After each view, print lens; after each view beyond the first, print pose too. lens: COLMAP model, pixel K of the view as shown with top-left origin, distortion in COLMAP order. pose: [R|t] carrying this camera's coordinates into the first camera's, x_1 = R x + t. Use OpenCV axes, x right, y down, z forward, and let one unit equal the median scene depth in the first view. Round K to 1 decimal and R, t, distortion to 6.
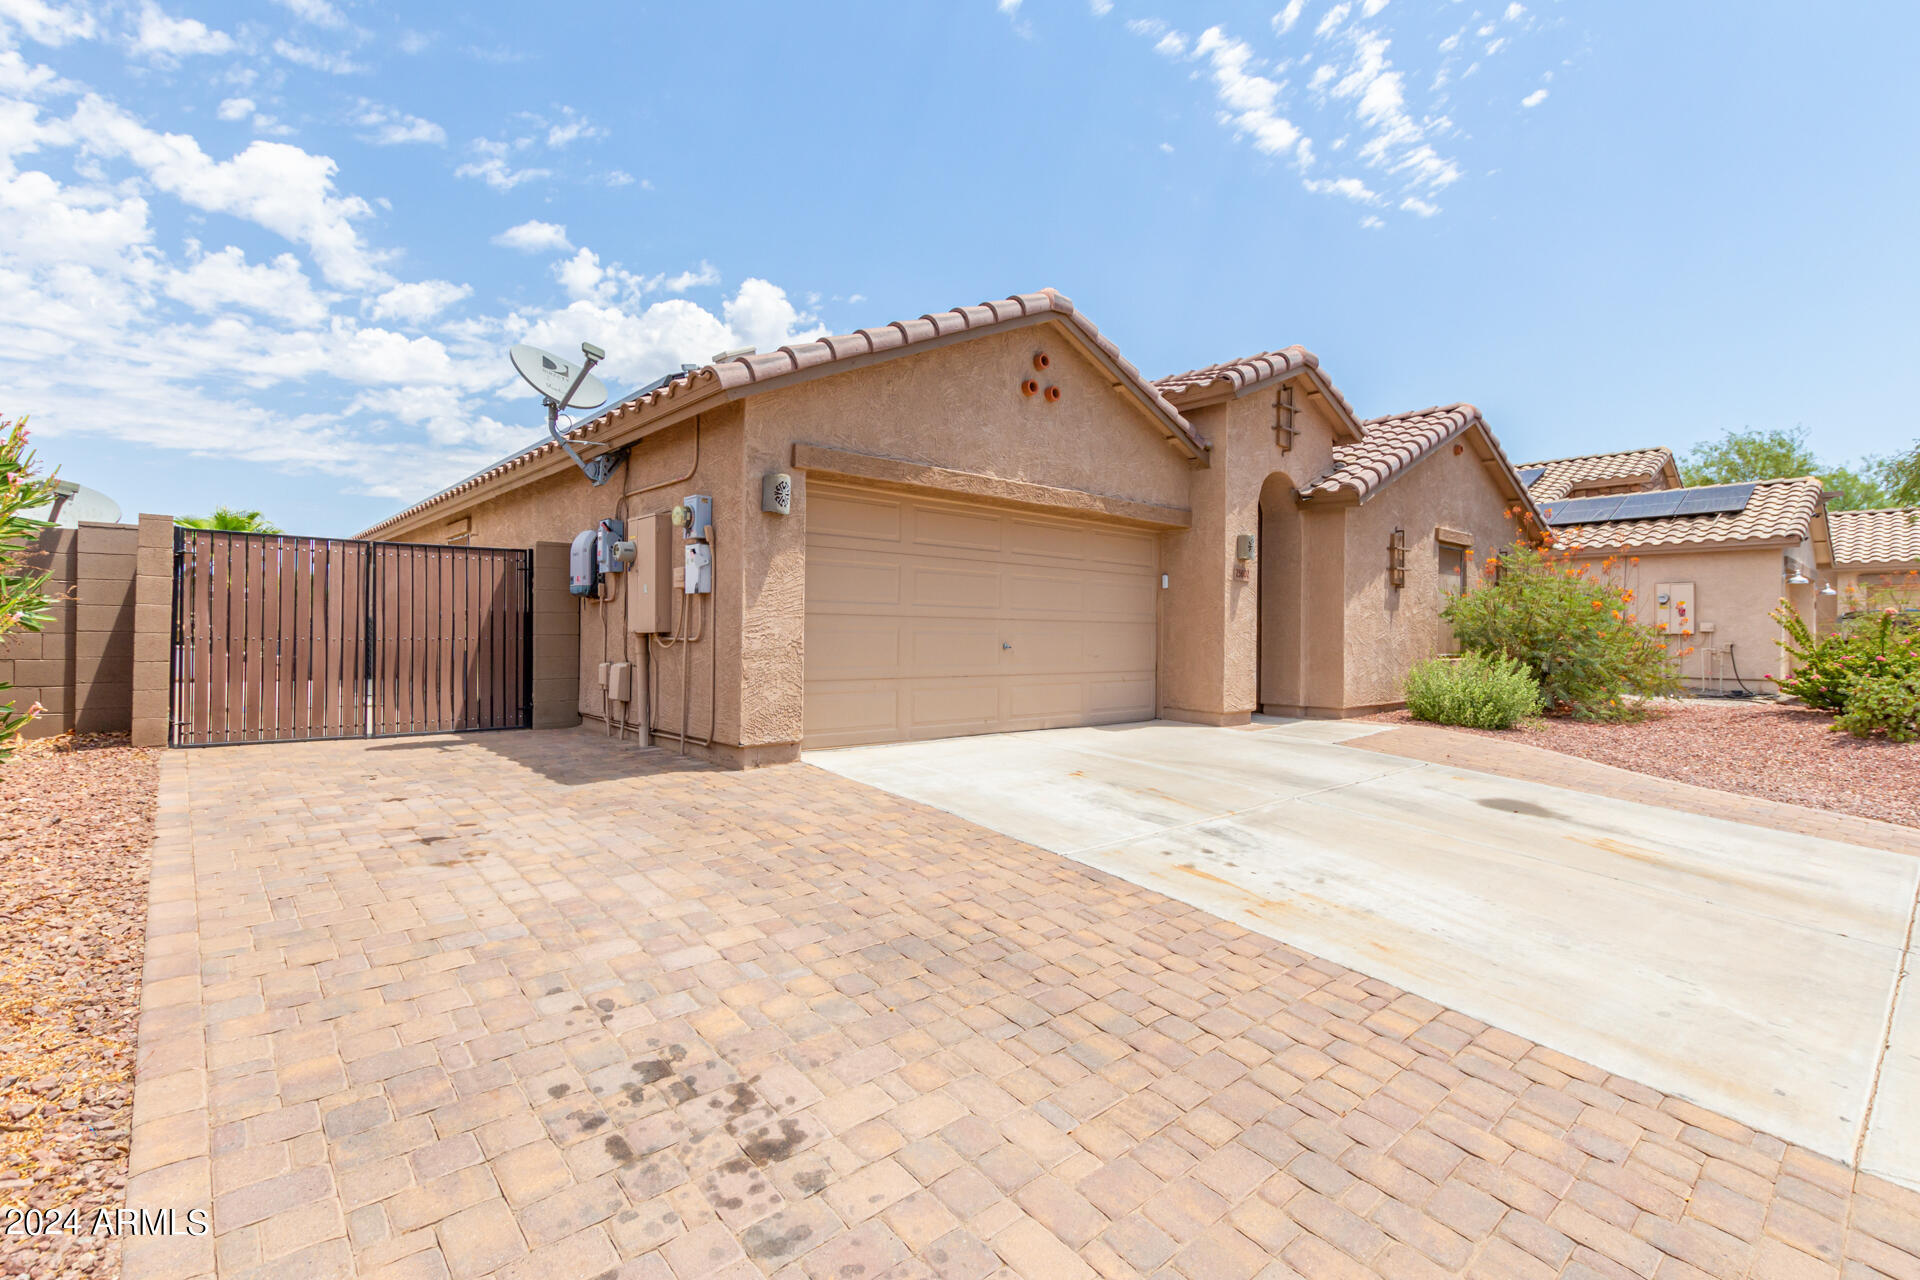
lens RADIAL K [[882.2, 0, 961.3], [0, 882.2, 635.4], [0, 0, 1]] dist [0.007370, -0.002198]
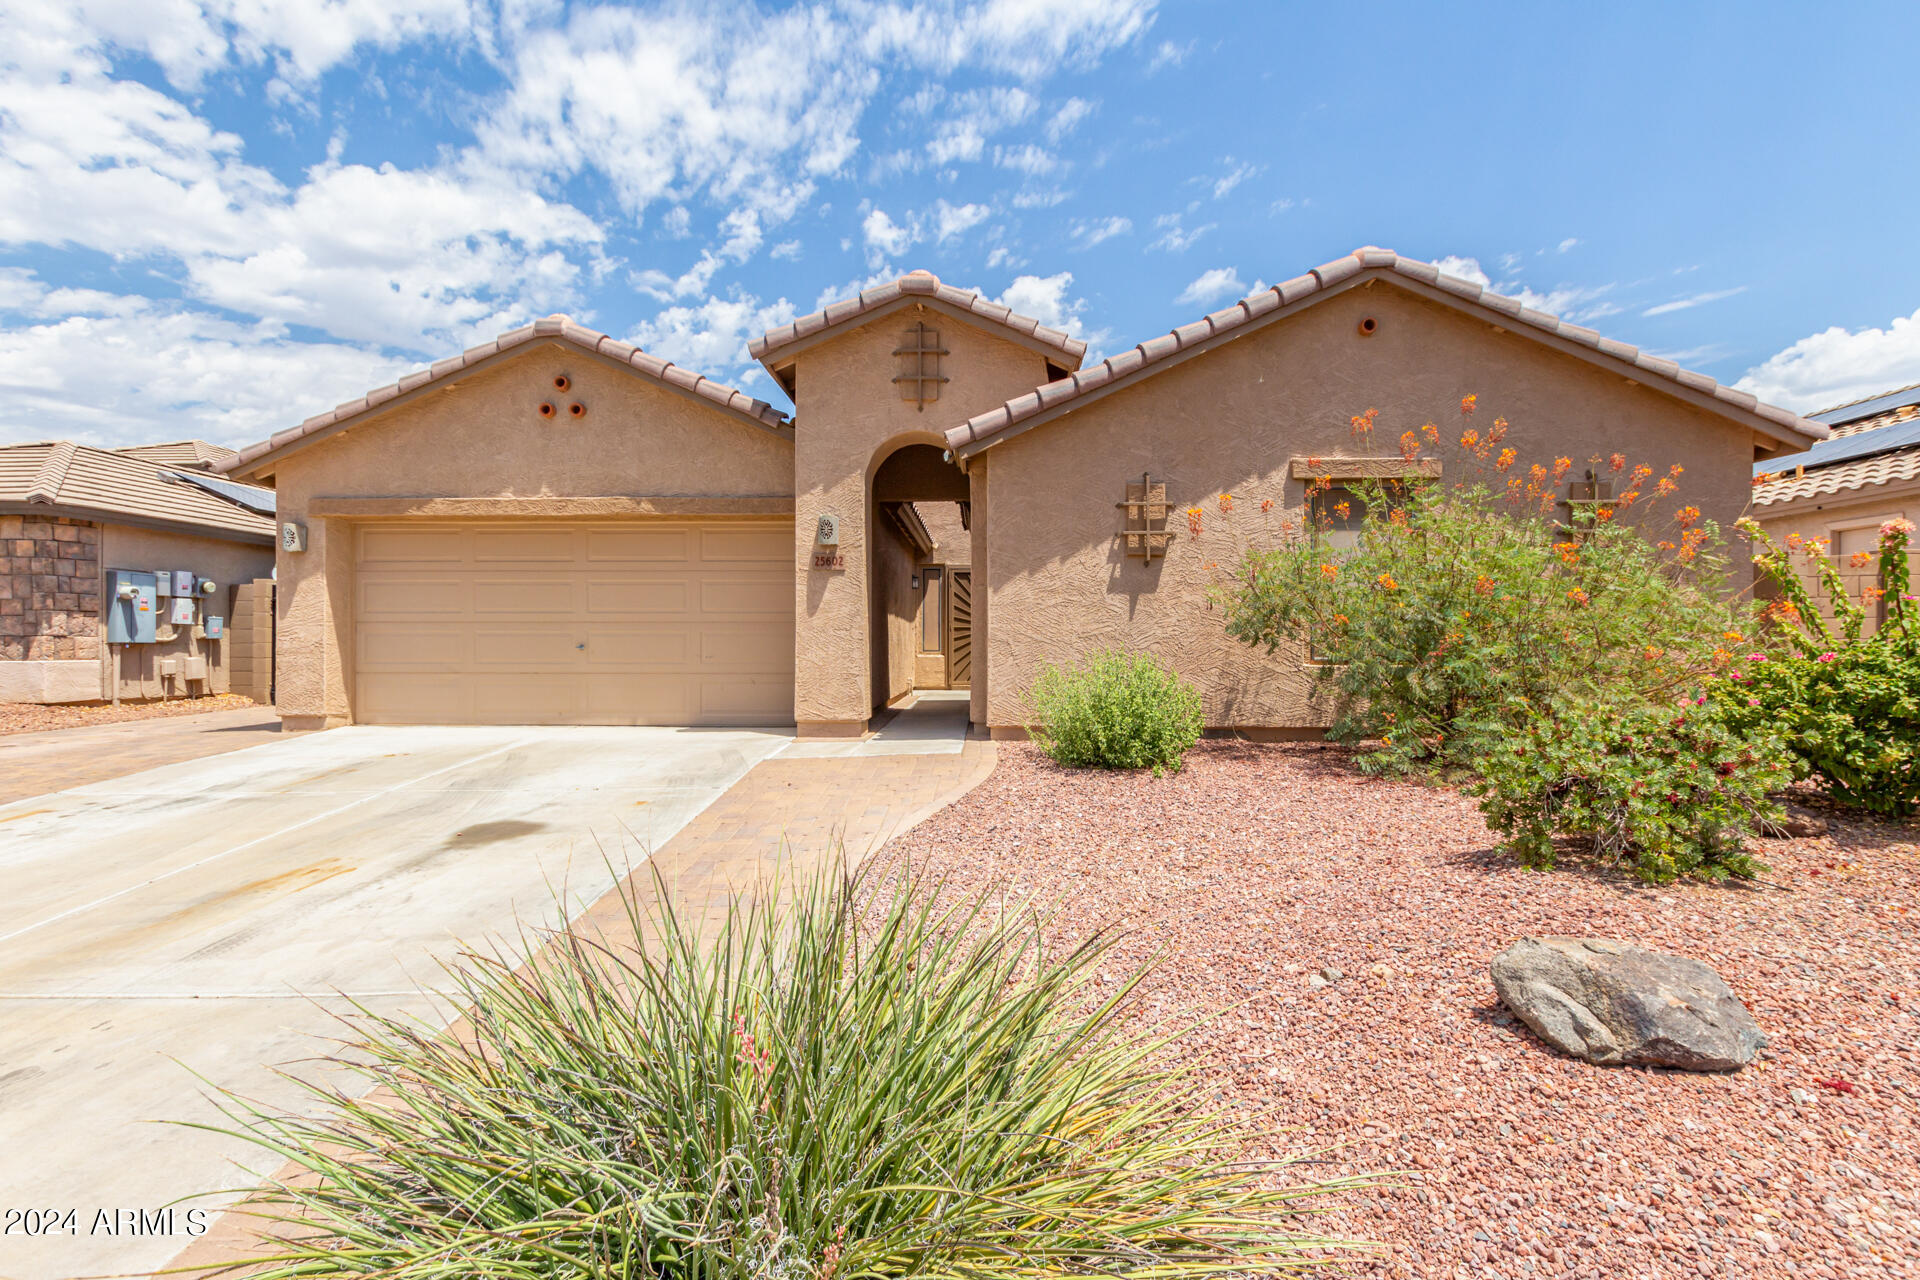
lens RADIAL K [[842.9, 0, 962.0], [0, 842.9, 640.5], [0, 0, 1]] dist [-0.004552, -0.000173]
pose [[0.721243, -0.003634, -0.692672, 0.928482], [0.003874, 0.999992, -0.001212, 0.005928], [0.692671, -0.001809, 0.721252, 0.481352]]
